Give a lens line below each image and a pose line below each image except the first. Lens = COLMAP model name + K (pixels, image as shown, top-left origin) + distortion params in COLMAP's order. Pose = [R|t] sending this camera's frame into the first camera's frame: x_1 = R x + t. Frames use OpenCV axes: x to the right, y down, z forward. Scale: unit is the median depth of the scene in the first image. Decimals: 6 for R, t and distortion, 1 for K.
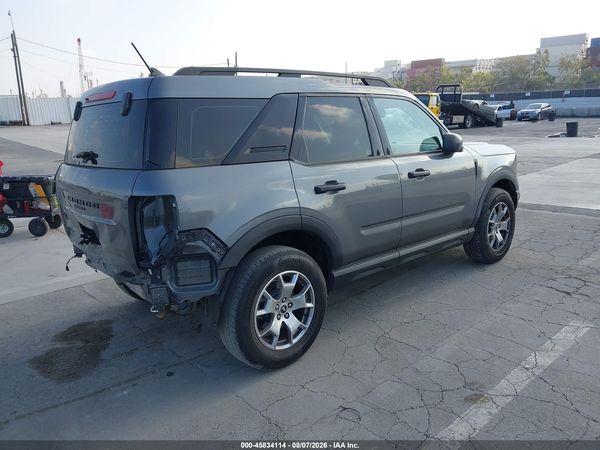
lens RADIAL K [[480.9, 0, 294.9], [0, 480.9, 223.7], [0, 0, 1]] dist [0.042642, -0.056295]
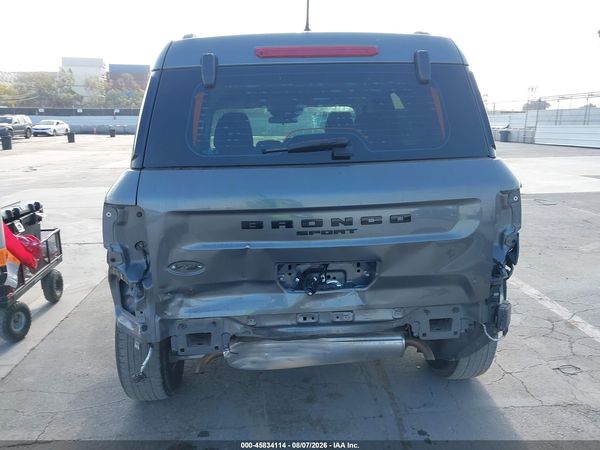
lens RADIAL K [[486.9, 0, 298.6], [0, 486.9, 218.9], [0, 0, 1]] dist [0.011350, 0.000695]
pose [[0.600896, -0.127674, 0.789065, -0.679974], [0.165324, 0.985667, 0.033586, -0.056200], [-0.782044, 0.110269, 0.613391, 0.481309]]
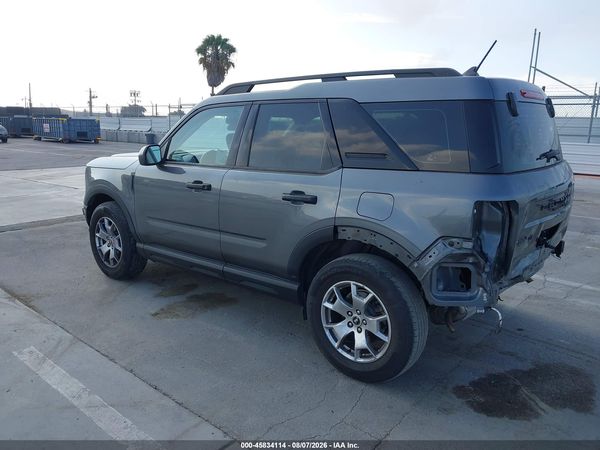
lens RADIAL K [[480.9, 0, 294.9], [0, 480.9, 223.7], [0, 0, 1]] dist [0.042642, -0.056295]
pose [[-0.151950, -0.168820, 0.973864, -0.963626], [0.205876, 0.958288, 0.198243, -0.222432], [-0.966709, 0.230618, -0.110856, 1.189508]]
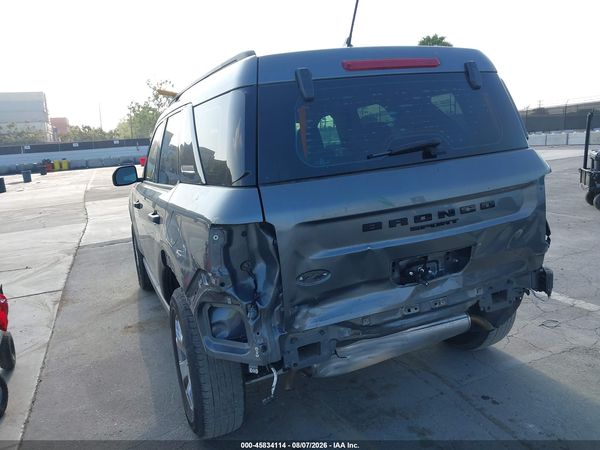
lens RADIAL K [[483.1, 0, 326.0], [0, 483.1, 223.3], [0, 0, 1]] dist [0.006411, -0.004105]
pose [[0.315213, -0.160868, 0.935287, -0.798894], [0.280332, 0.957334, 0.070181, -0.089605], [-0.906672, 0.240069, 0.346861, 0.659489]]
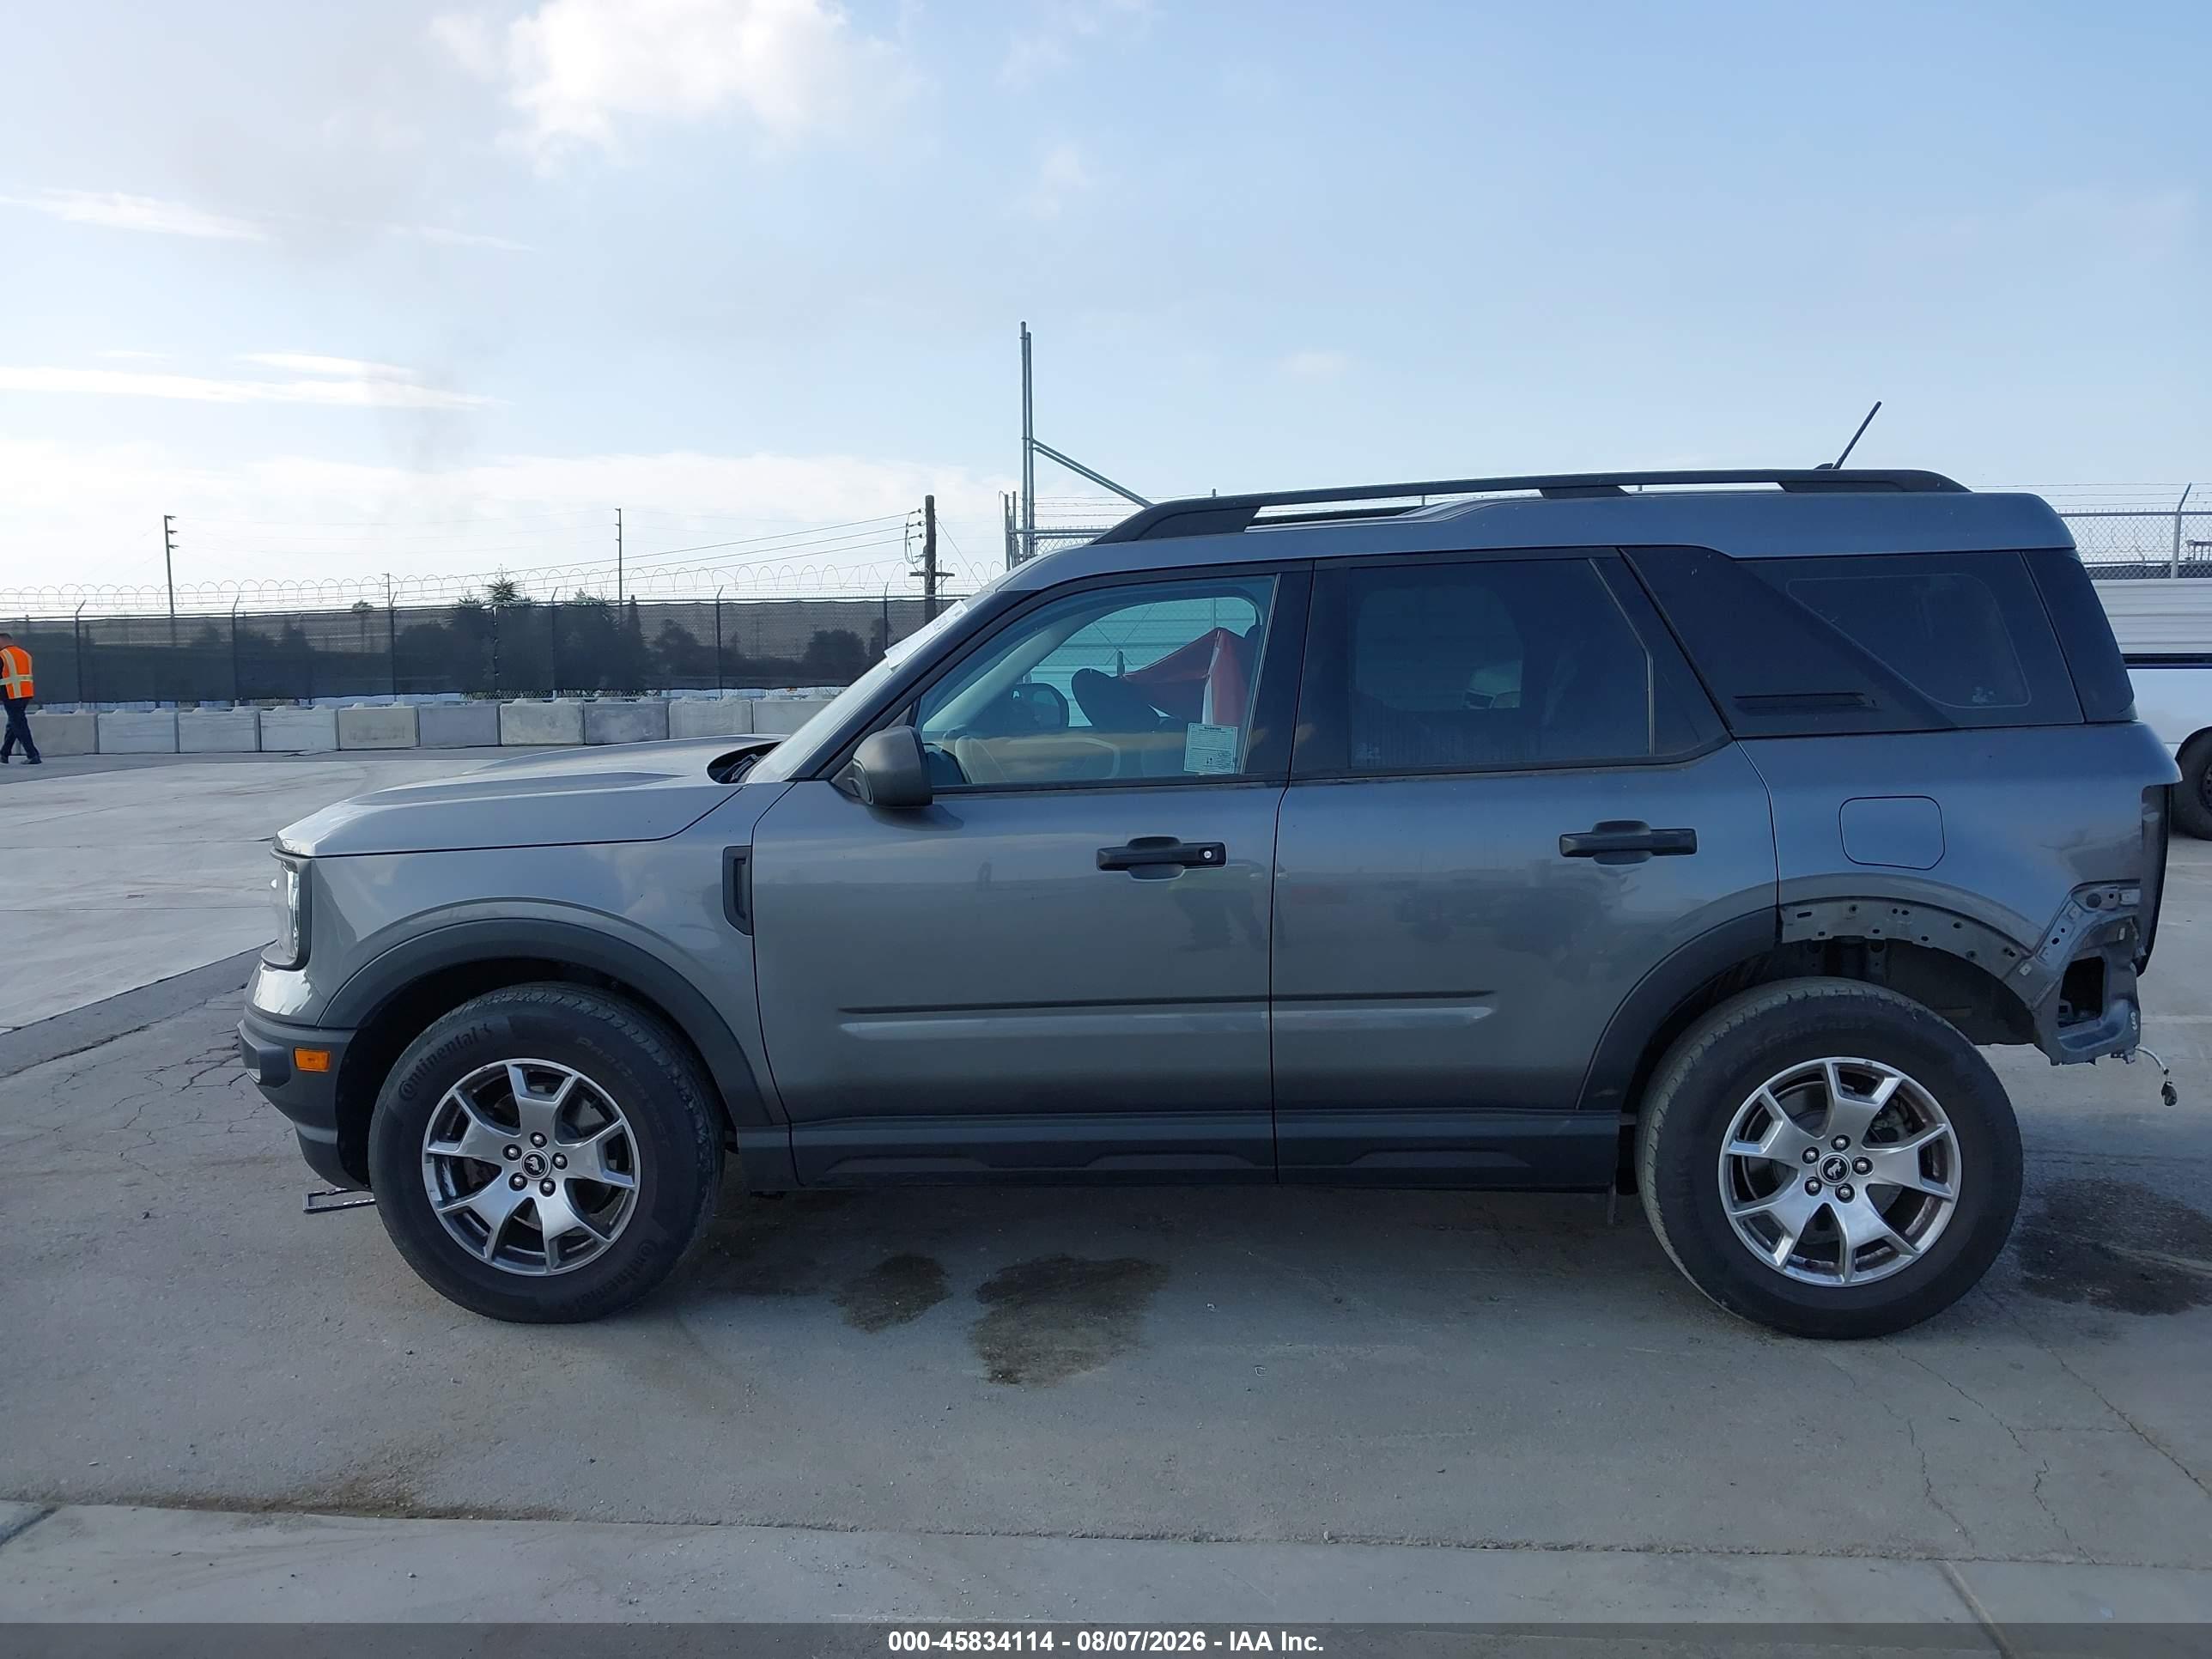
lens RADIAL K [[1795.1, 0, 1101.0], [0, 1795.1, 807.1], [0, 0, 1]] dist [0.011350, 0.000695]
pose [[-0.711139, -0.026899, 0.702536, -0.687039], [0.194106, 0.952916, 0.232969, -0.393328], [-0.675724, 0.302040, -0.672435, 1.879903]]
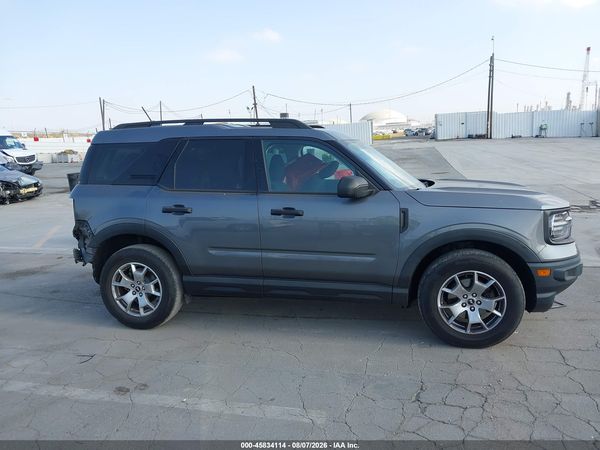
lens RADIAL K [[479.6, 0, 300.0], [0, 479.6, 225.0], [0, 0, 1]] dist [0.004792, -0.000918]
pose [[0.560506, 0.155314, -0.813456, 1.006928], [-0.168588, 0.983087, 0.071537, -0.140762], [0.810809, 0.097042, 0.577211, 0.400628]]
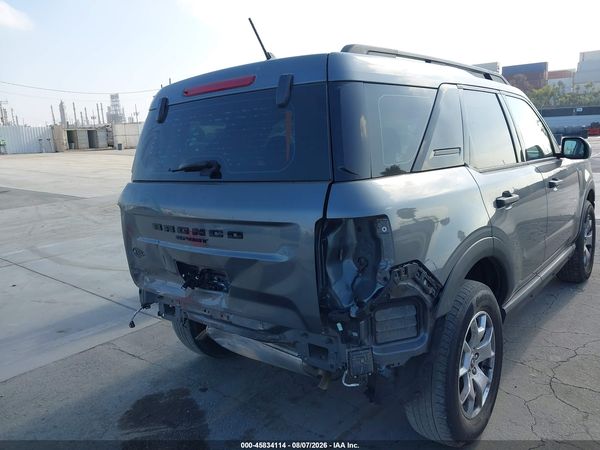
lens RADIAL K [[480.9, 0, 294.9], [0, 480.9, 223.7], [0, 0, 1]] dist [0.042642, -0.056295]
pose [[0.989105, -0.040908, 0.141413, -0.290751], [0.048393, 0.997581, -0.049904, -0.011172], [-0.139030, 0.056204, 0.988692, 0.203626]]
